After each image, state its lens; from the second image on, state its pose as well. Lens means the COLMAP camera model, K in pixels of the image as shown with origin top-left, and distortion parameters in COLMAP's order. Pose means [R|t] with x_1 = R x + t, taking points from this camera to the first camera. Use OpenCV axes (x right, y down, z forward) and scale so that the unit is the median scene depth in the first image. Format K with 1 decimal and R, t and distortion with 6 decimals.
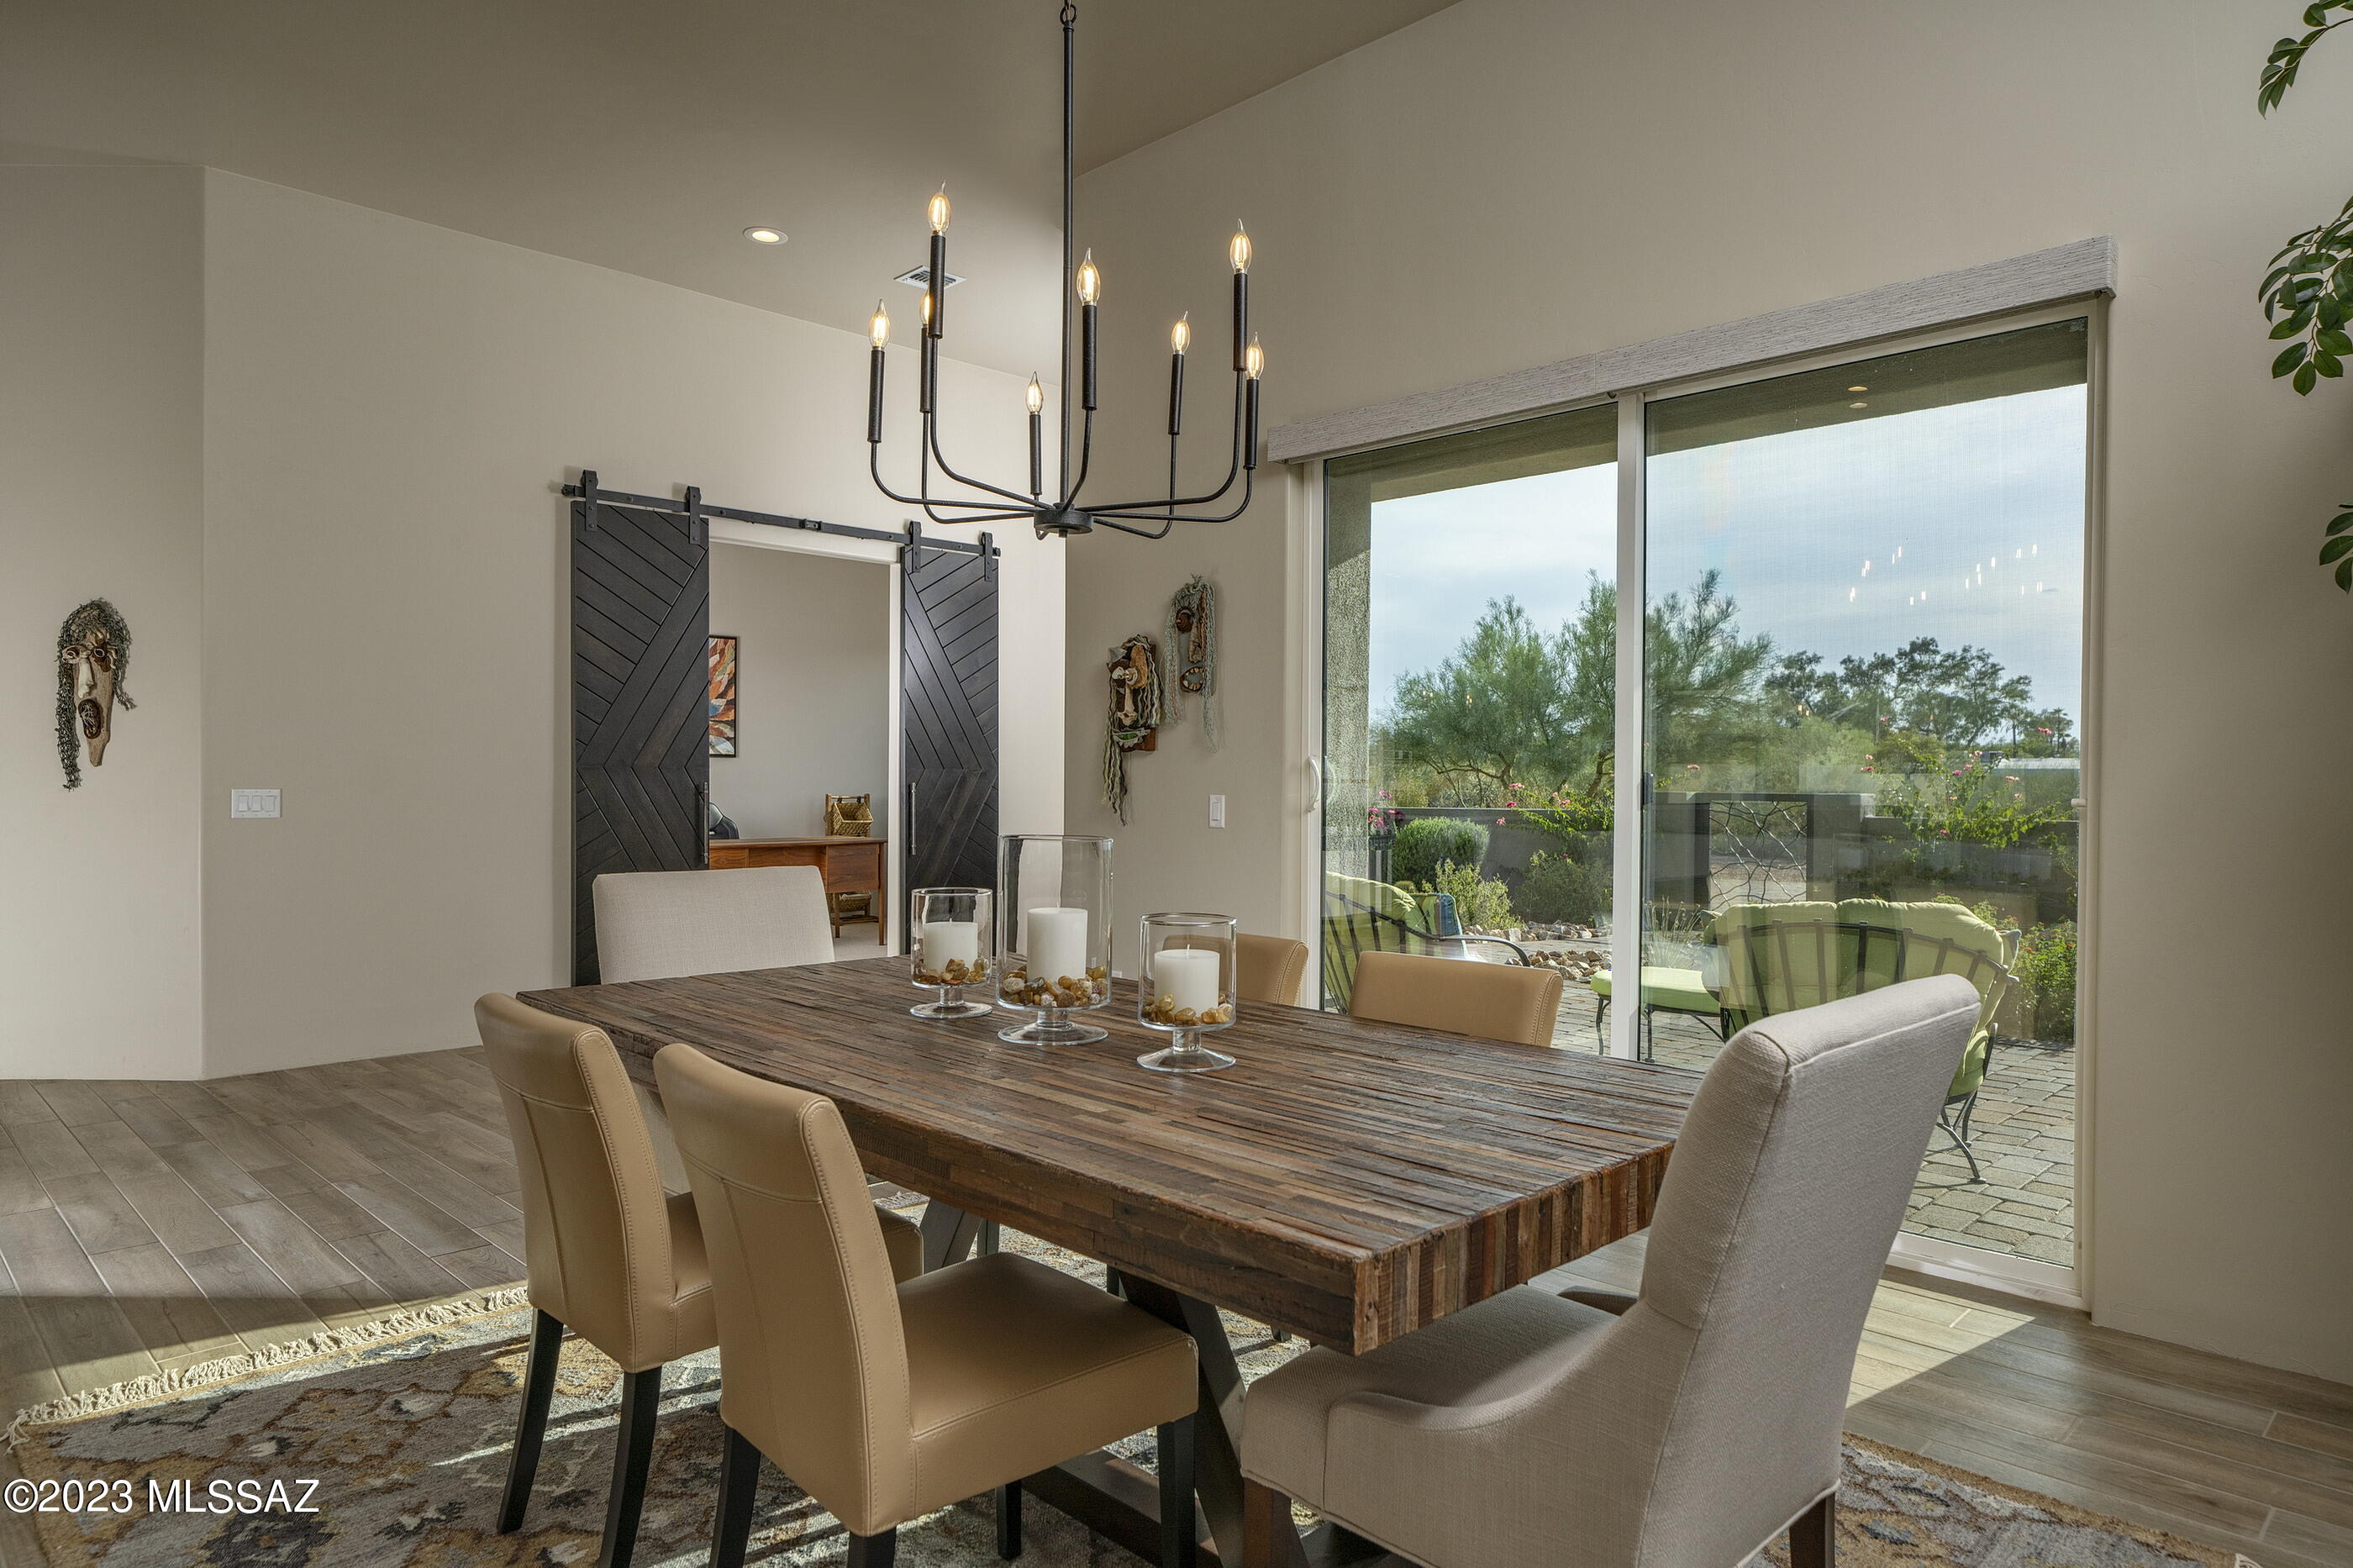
lens RADIAL K [[1410.7, 0, 1178.9], [0, 1410.7, 786.2], [0, 0, 1]] dist [0.000643, 0.000613]
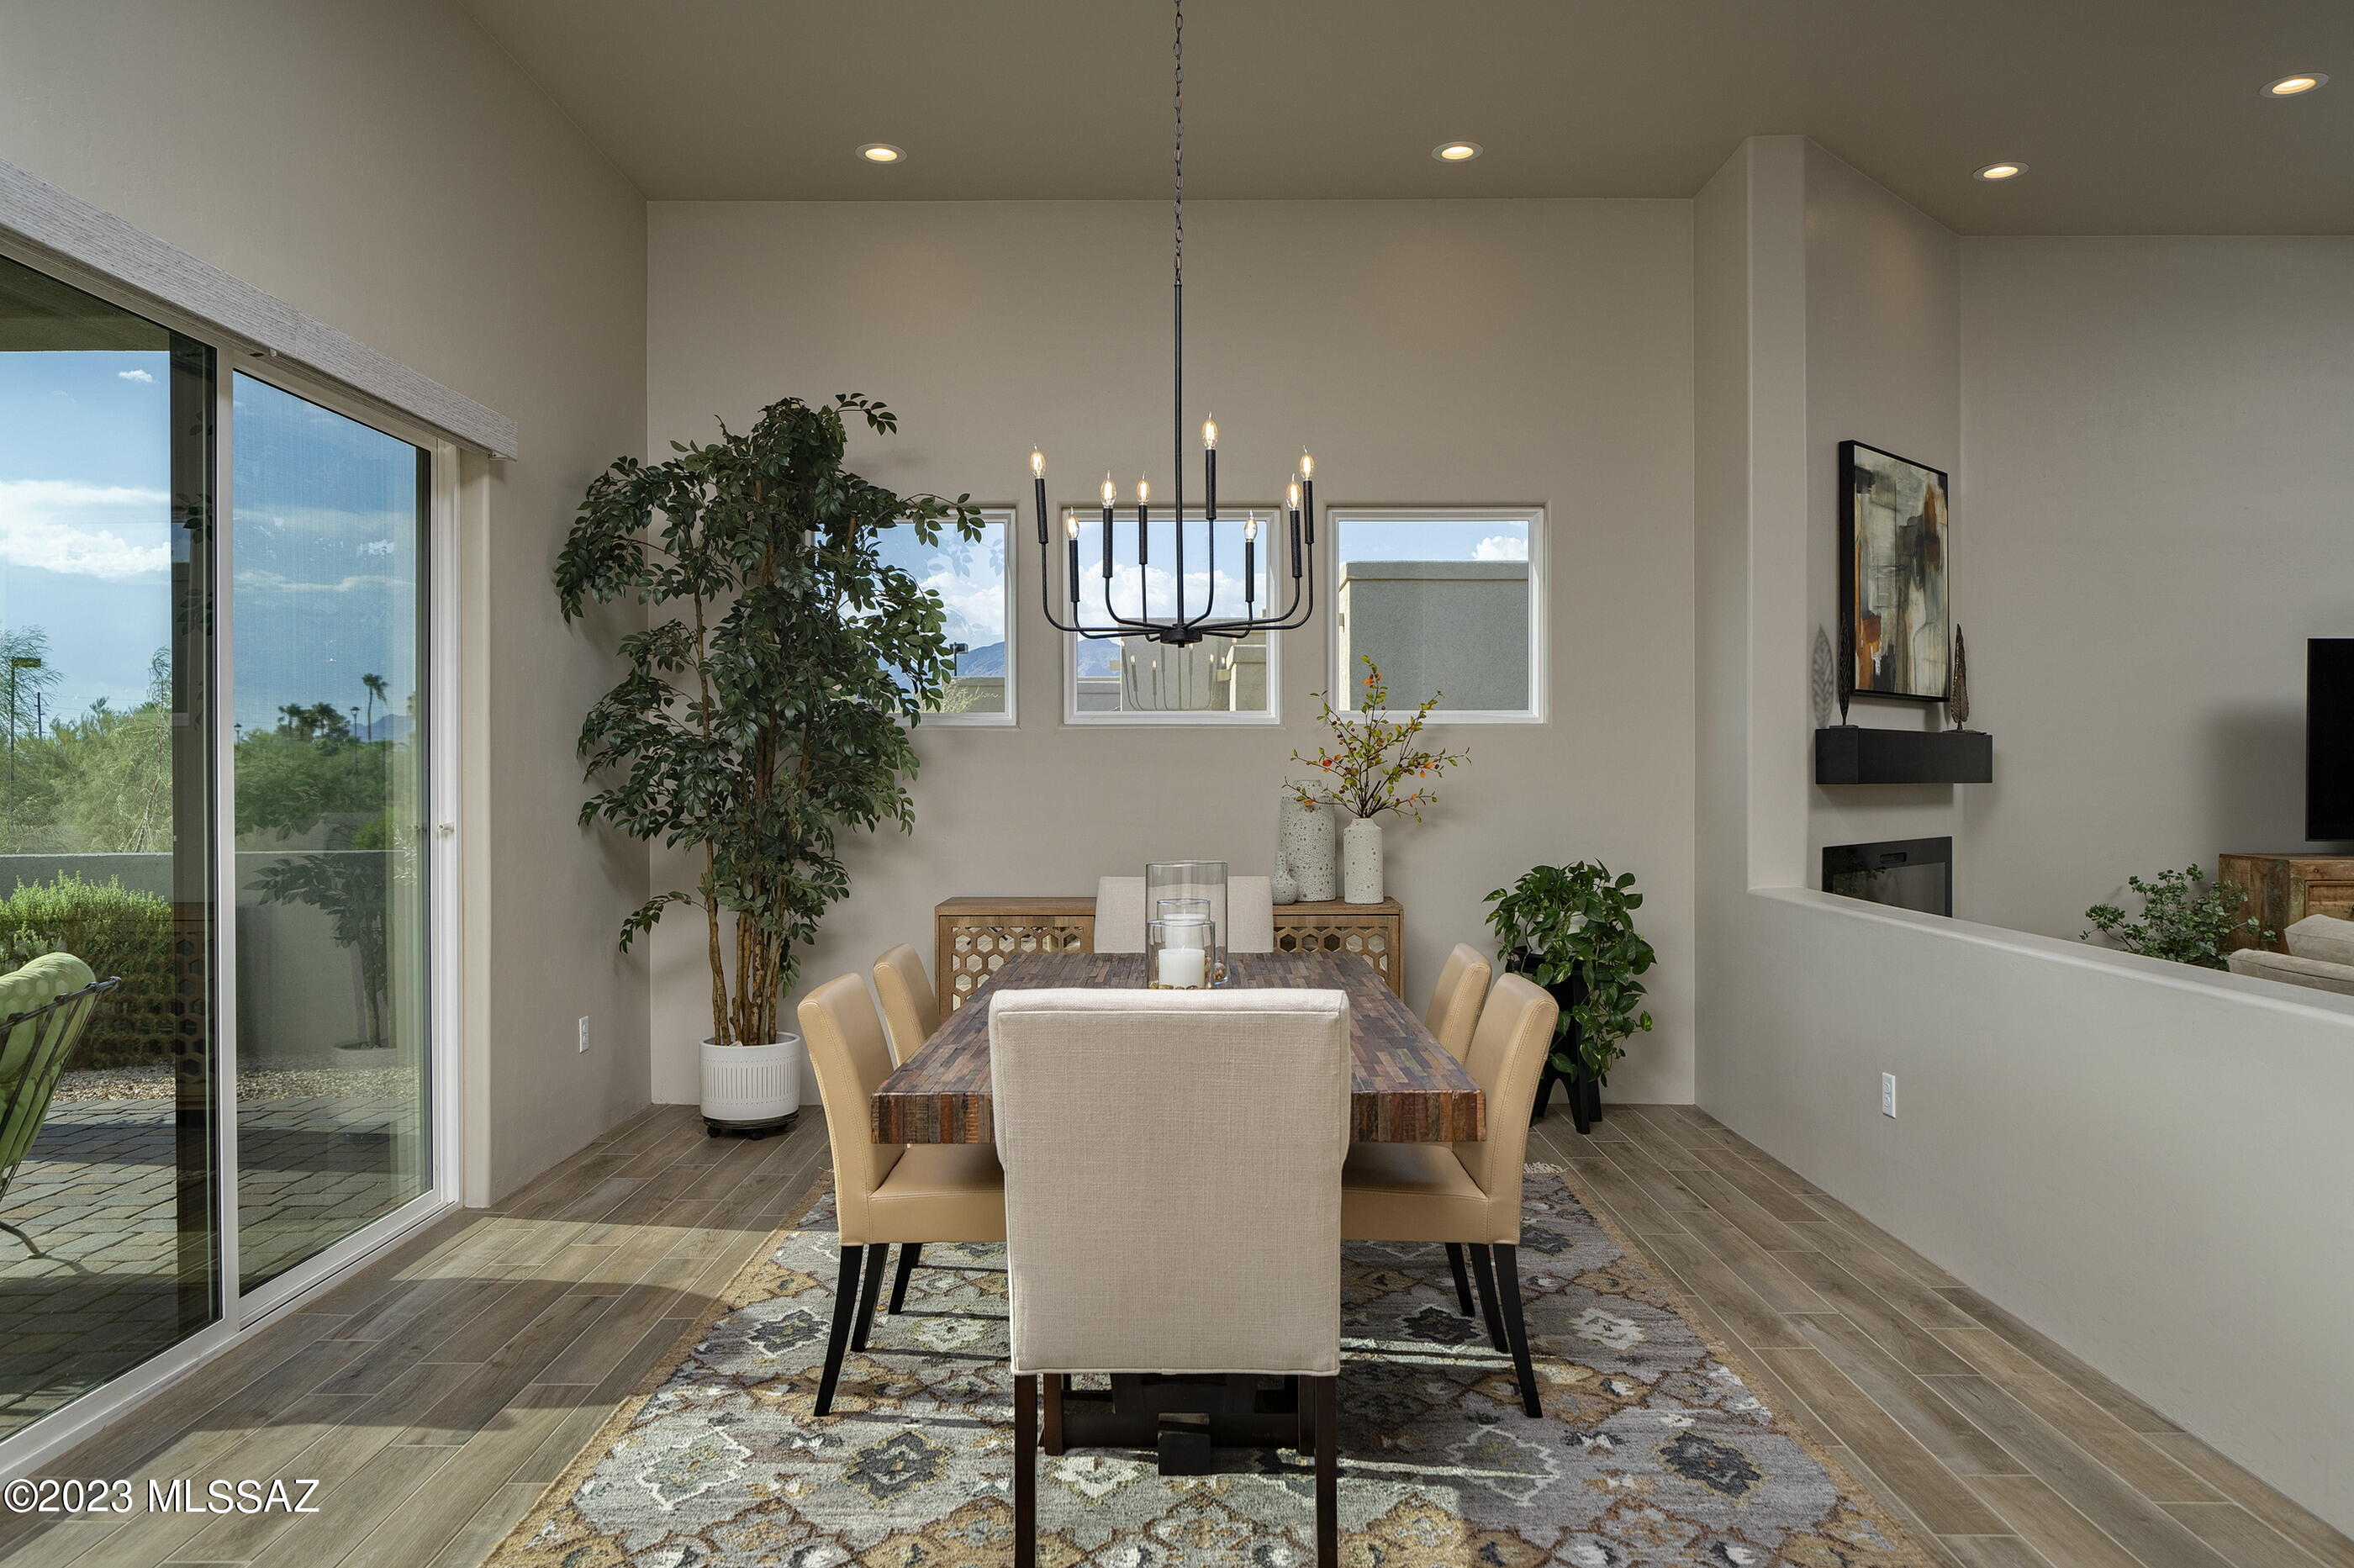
lens RADIAL K [[1636.6, 0, 1171.0], [0, 1636.6, 786.7], [0, 0, 1]] dist [0.005471, 0.000835]
pose [[-0.712197, -0.011579, 0.701885, -1.184459], [-0.005951, 0.999928, 0.010457, -0.055940], [-0.701955, 0.003271, -0.712214, 2.122785]]
